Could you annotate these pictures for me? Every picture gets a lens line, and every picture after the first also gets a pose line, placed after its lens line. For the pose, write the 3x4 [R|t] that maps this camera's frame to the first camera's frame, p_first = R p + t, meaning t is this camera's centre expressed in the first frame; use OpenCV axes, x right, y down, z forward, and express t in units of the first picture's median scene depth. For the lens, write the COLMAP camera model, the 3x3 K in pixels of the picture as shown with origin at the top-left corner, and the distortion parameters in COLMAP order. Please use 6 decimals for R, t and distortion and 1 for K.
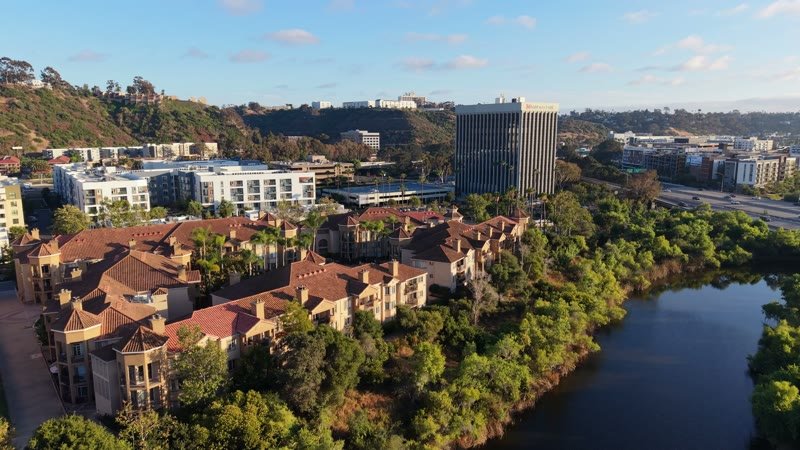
lens RADIAL K [[574.7, 0, 400.3], [0, 574.7, 226.8], [0, 0, 1]] dist [0.052796, -0.063827]
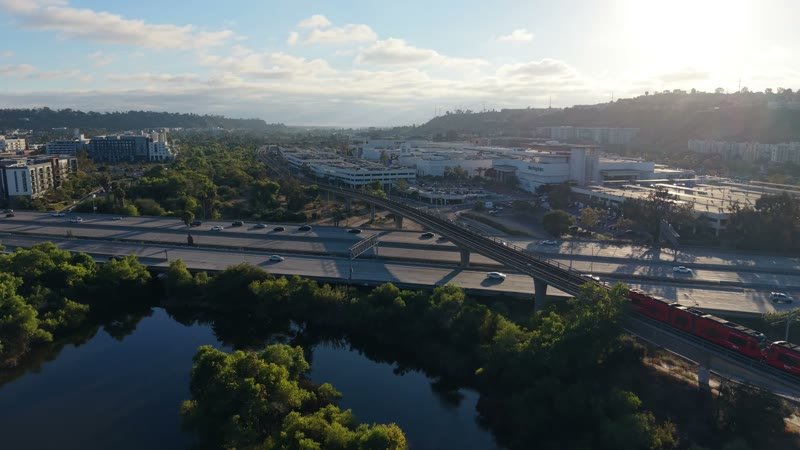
lens RADIAL K [[574.7, 0, 401.8], [0, 574.7, 218.7], [0, 0, 1]] dist [0.052796, -0.063827]
pose [[0.404828, -0.155699, 0.901039, 0.067688], [0.162701, 0.981937, 0.096578, -0.033047], [-0.899801, 0.107502, 0.422849, 0.172415]]
